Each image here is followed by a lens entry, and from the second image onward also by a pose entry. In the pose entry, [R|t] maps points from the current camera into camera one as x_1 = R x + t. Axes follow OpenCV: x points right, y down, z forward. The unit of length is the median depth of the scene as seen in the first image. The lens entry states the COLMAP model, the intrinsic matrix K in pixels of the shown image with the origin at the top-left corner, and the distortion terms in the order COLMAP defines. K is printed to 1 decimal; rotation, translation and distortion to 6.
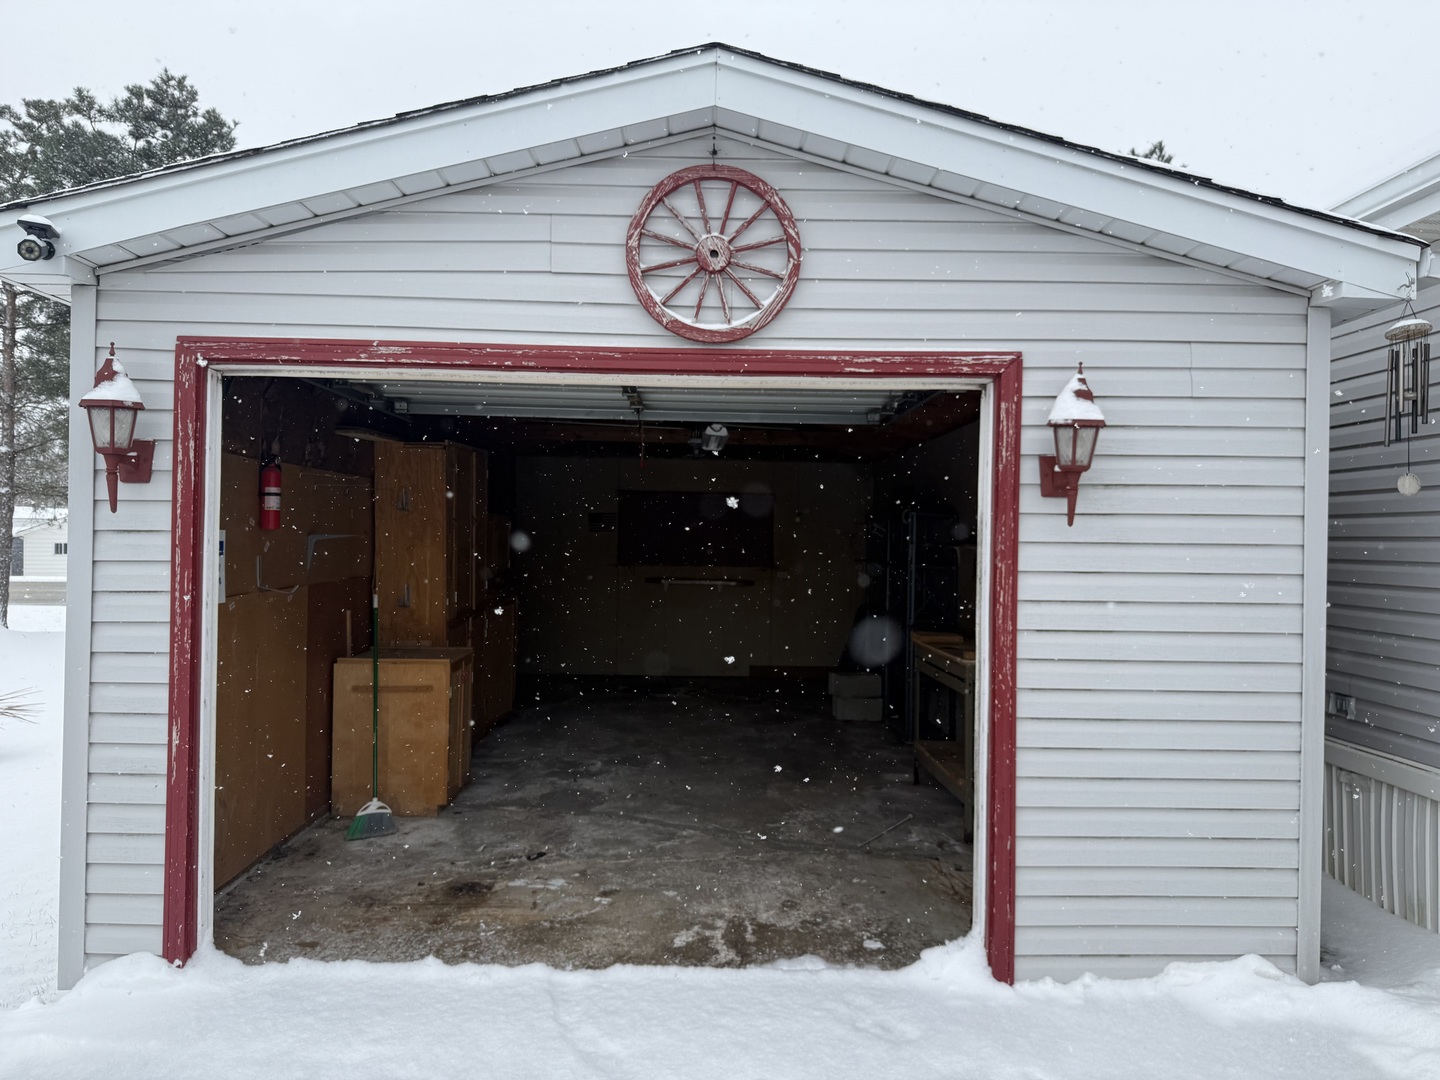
lens RADIAL K [[1053.9, 0, 720.0], [0, 1053.9, 540.0], [0, 0, 1]] dist [0.078464, -0.000567]
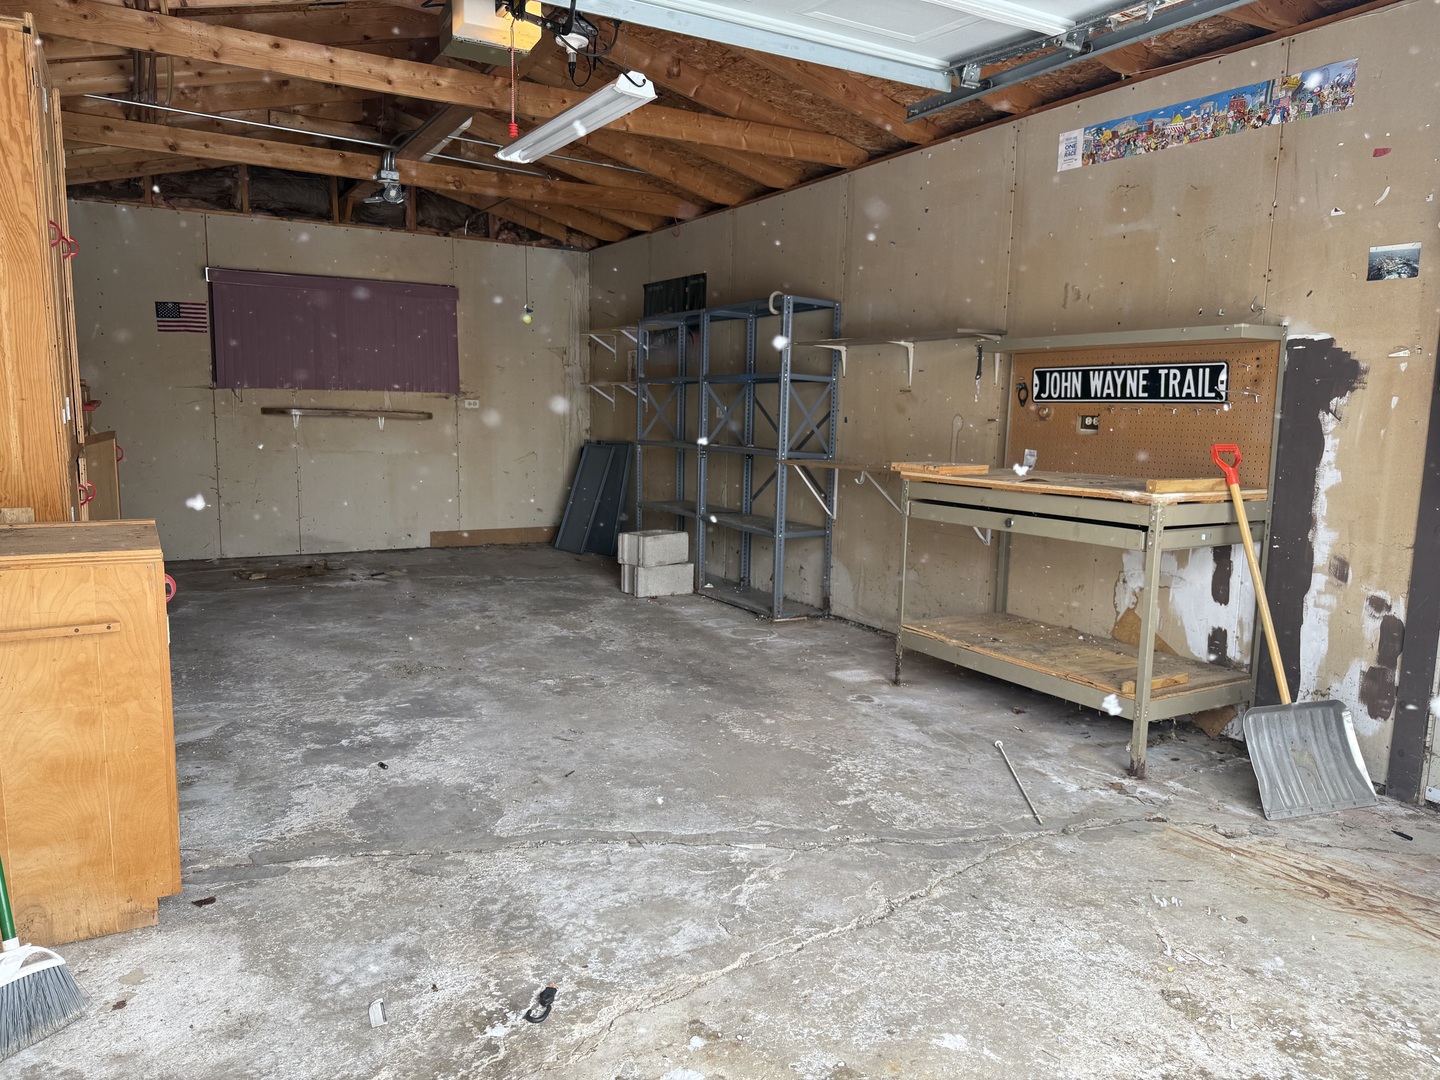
lens RADIAL K [[1024.9, 0, 720.0], [0, 1024.9, 560.9], [0, 0, 1]] dist [0.002148, -0.002612]
pose [[0.873846, -0.071125, 0.480972, -0.289202], [-0.004947, 0.987890, 0.155074, 0.064063], [-0.486177, -0.137890, 0.862912, 0.640671]]
